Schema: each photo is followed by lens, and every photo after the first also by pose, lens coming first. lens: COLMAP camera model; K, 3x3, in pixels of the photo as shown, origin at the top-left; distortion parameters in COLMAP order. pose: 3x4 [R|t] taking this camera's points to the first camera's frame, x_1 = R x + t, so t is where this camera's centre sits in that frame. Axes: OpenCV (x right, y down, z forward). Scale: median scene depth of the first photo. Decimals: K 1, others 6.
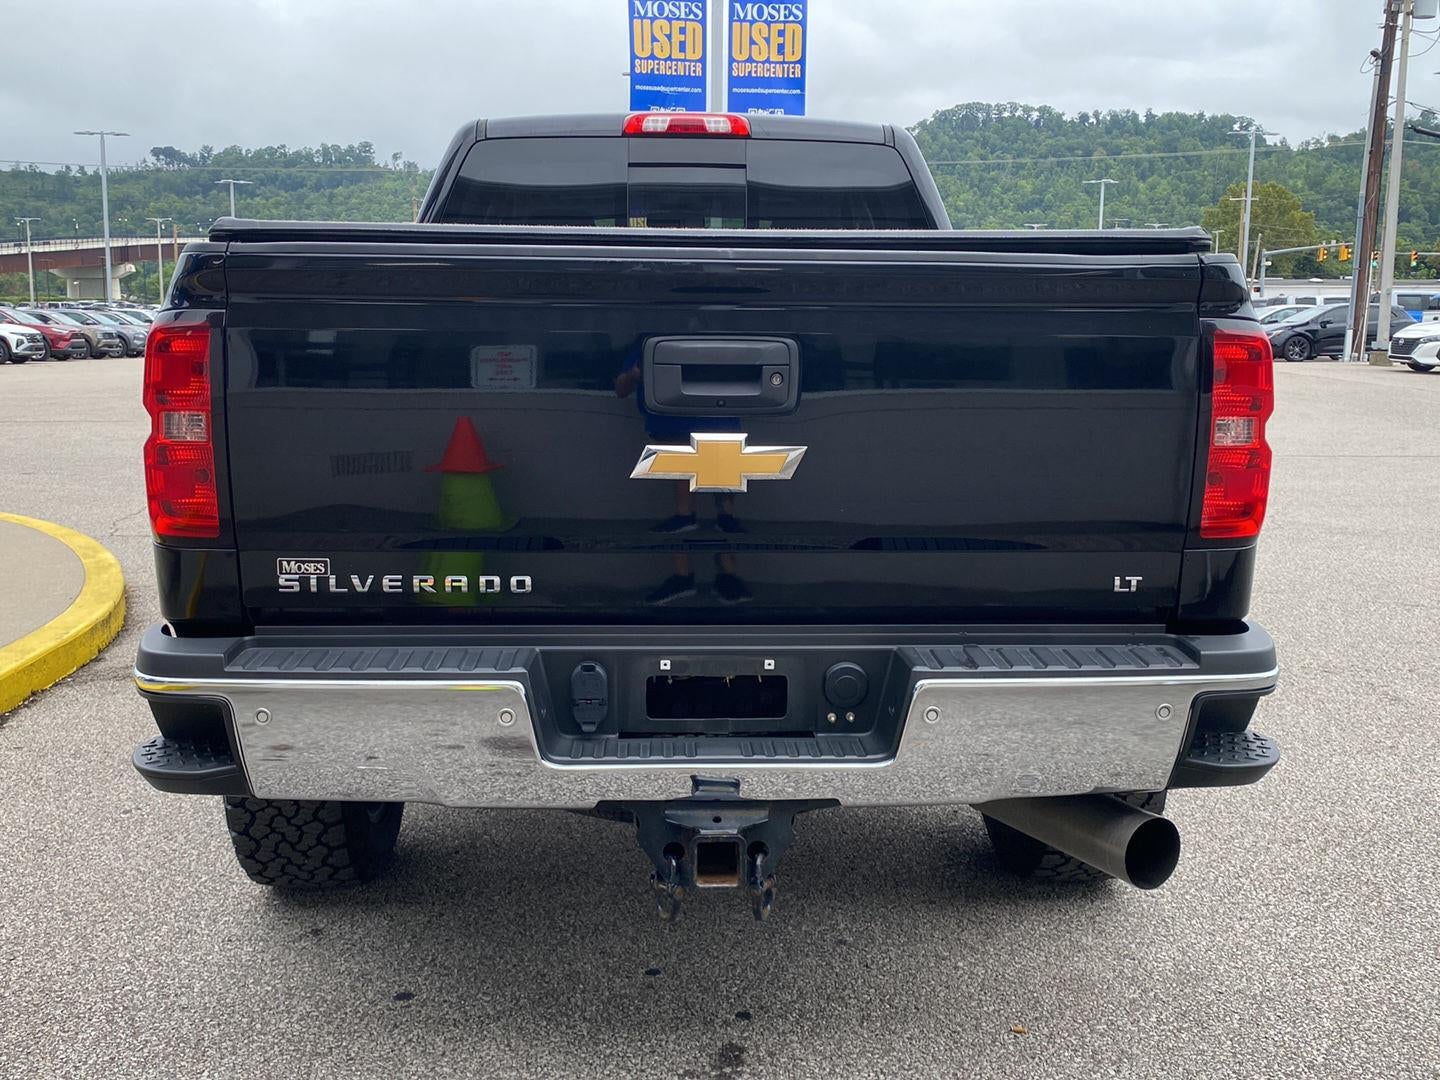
lens RADIAL K [[1421.9, 0, 716.3], [0, 1421.9, 545.8], [0, 0, 1]] dist [0.036417, -0.093392]
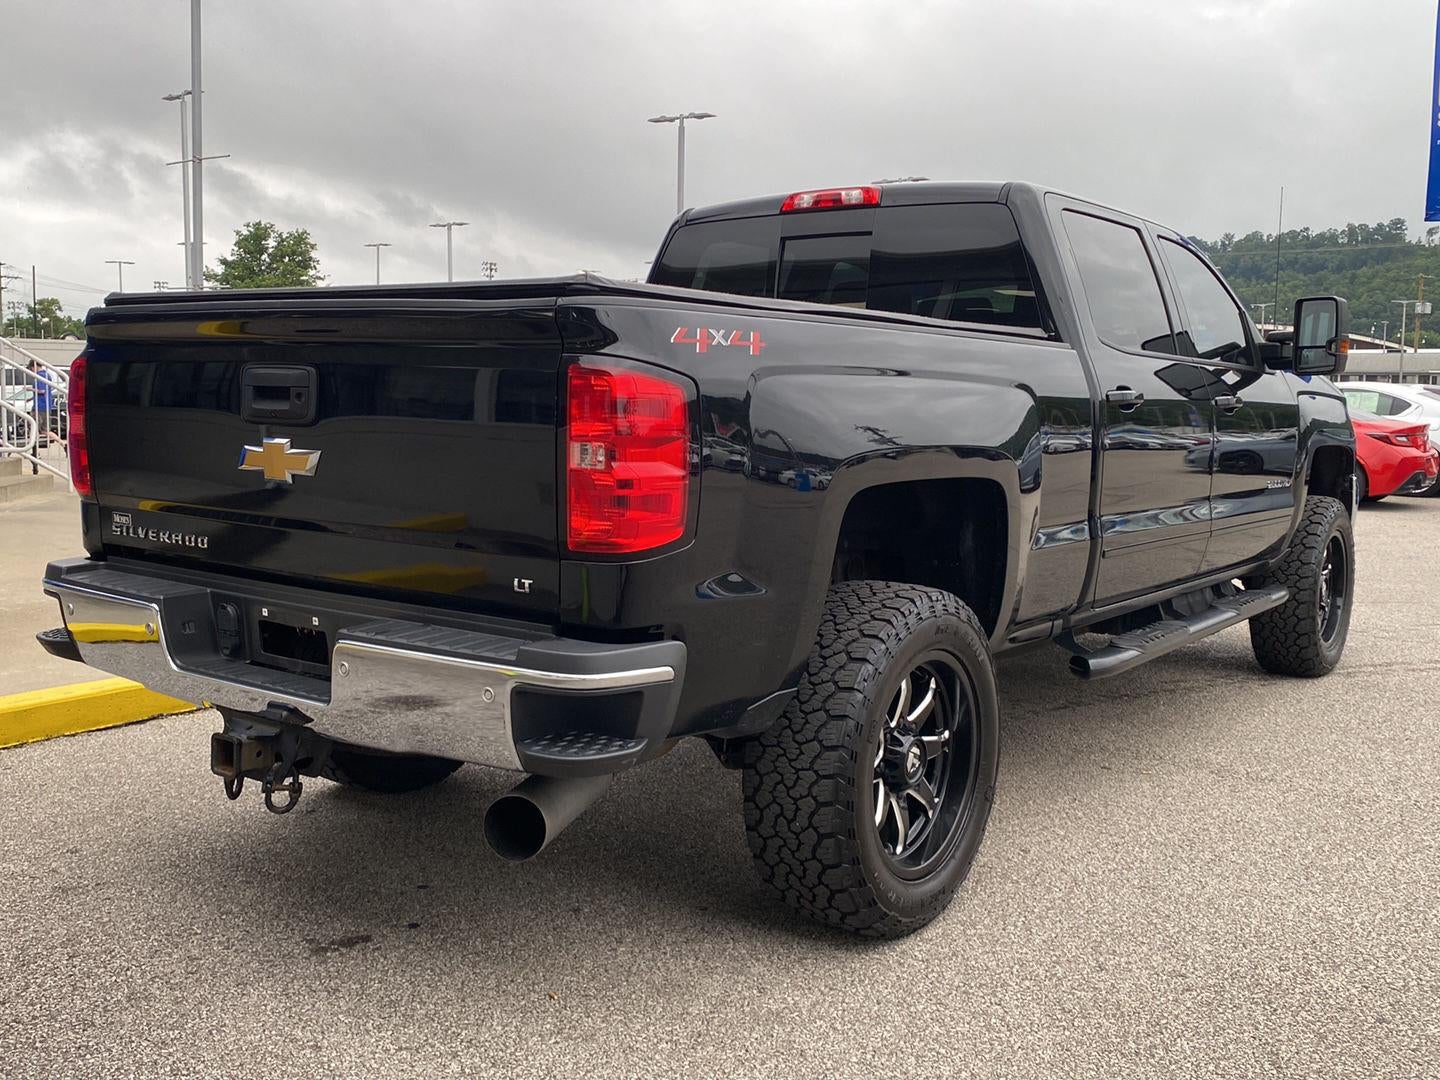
lens RADIAL K [[1424.8, 0, 720.0], [0, 1424.8, 540.0], [0, 0, 1]] dist [0.033548, -0.015721]
pose [[0.778733, 0.075146, -0.622839, 0.612367], [-0.114075, 0.993211, -0.022796, -0.000678], [0.616897, 0.088802, 0.782018, 0.113910]]
